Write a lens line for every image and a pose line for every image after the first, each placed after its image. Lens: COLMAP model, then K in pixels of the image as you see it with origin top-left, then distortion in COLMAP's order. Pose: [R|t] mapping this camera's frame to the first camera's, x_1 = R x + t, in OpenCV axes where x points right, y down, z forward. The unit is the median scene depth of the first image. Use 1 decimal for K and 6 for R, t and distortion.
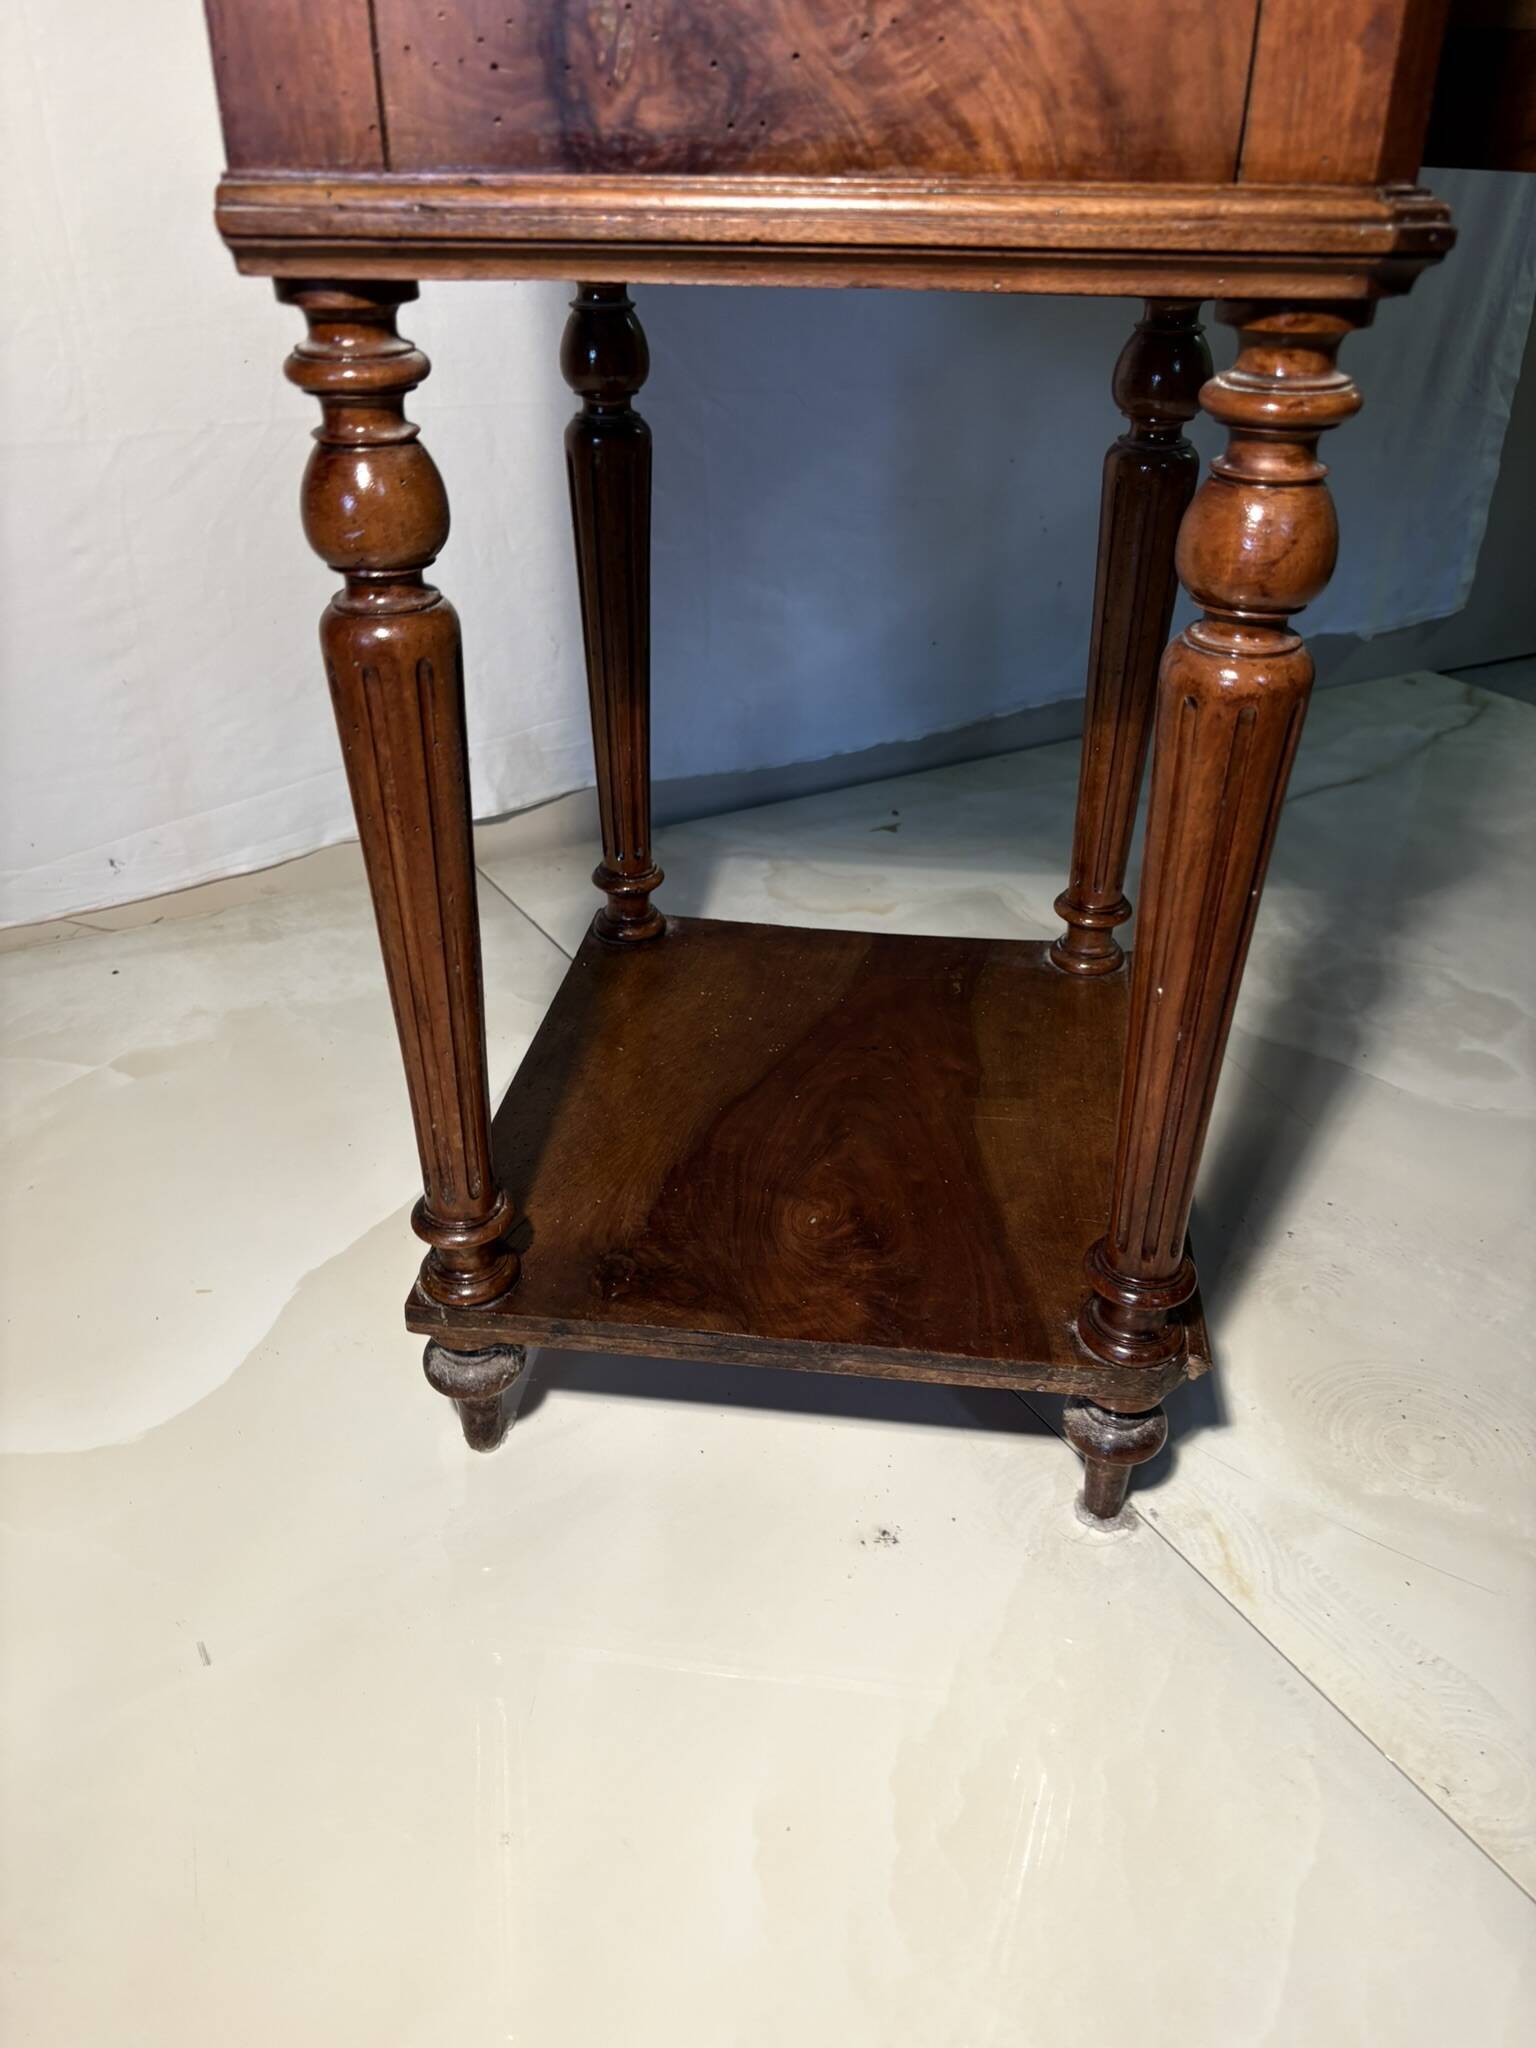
lens RADIAL K [[1568.9, 0, 766.6], [0, 1568.9, 1028.7], [0, 0, 1]] dist [0.019444, -0.012245]
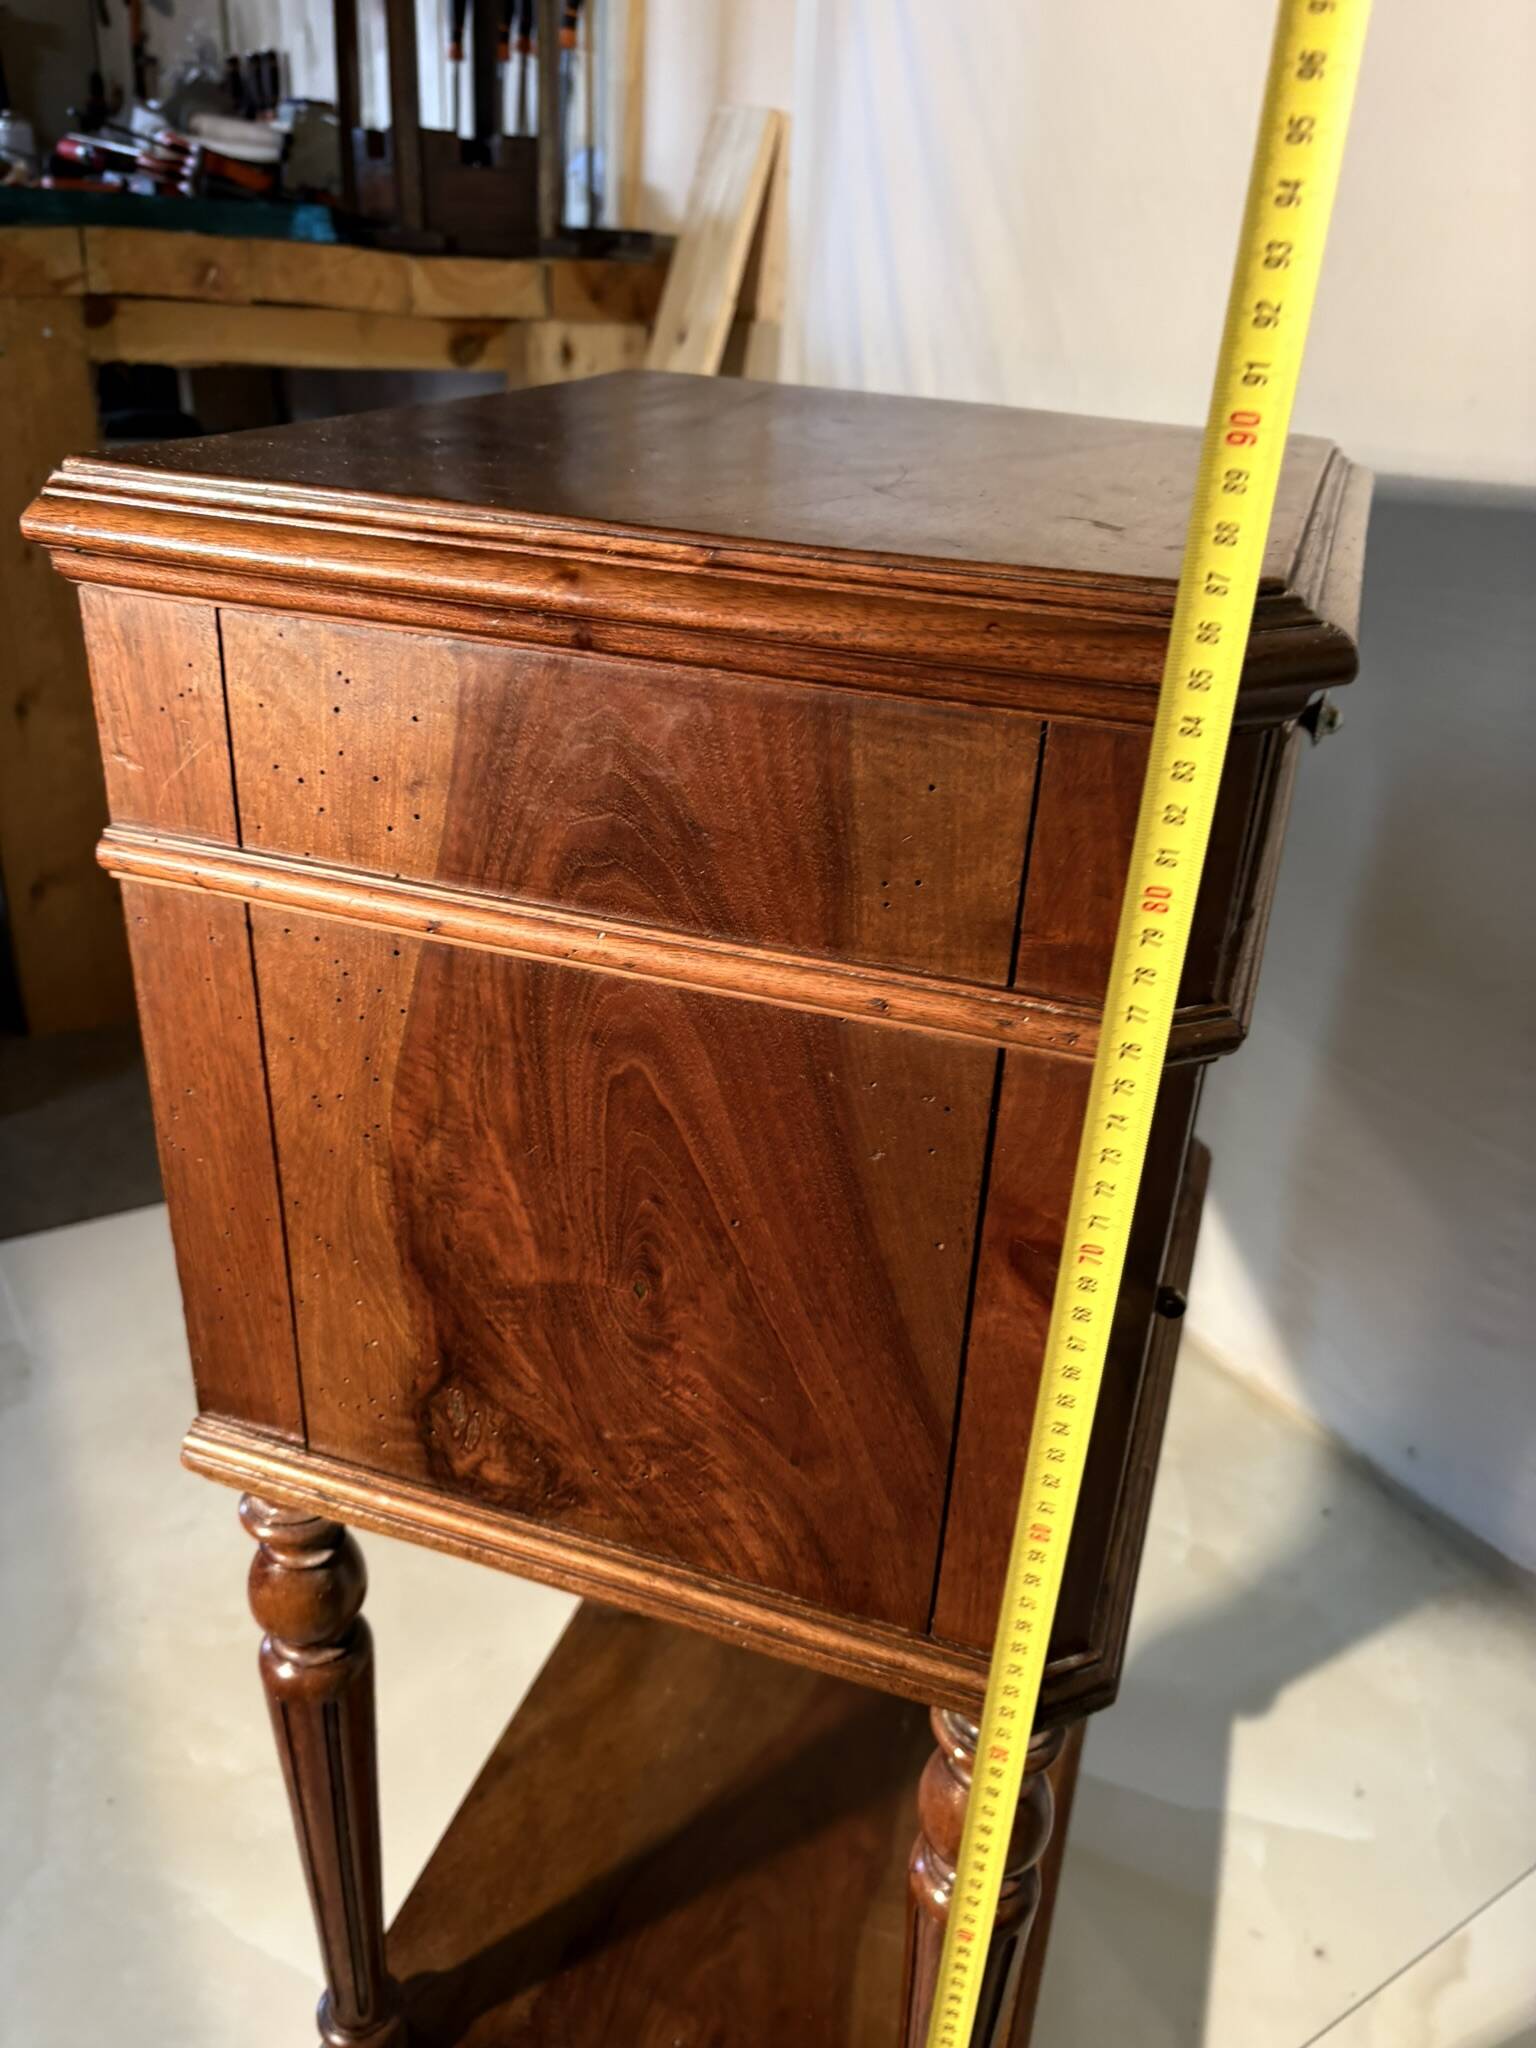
lens RADIAL K [[1547.4, 0, 733.5], [0, 1547.4, 1032.9], [0, 0, 1]] dist [0.116655, -0.272450]
pose [[0.973586, 0.130749, -0.187178, 0.201808], [-0.146114, 0.986735, -0.070738, -0.566192], [0.175446, 0.096219, 0.979776, -0.159790]]
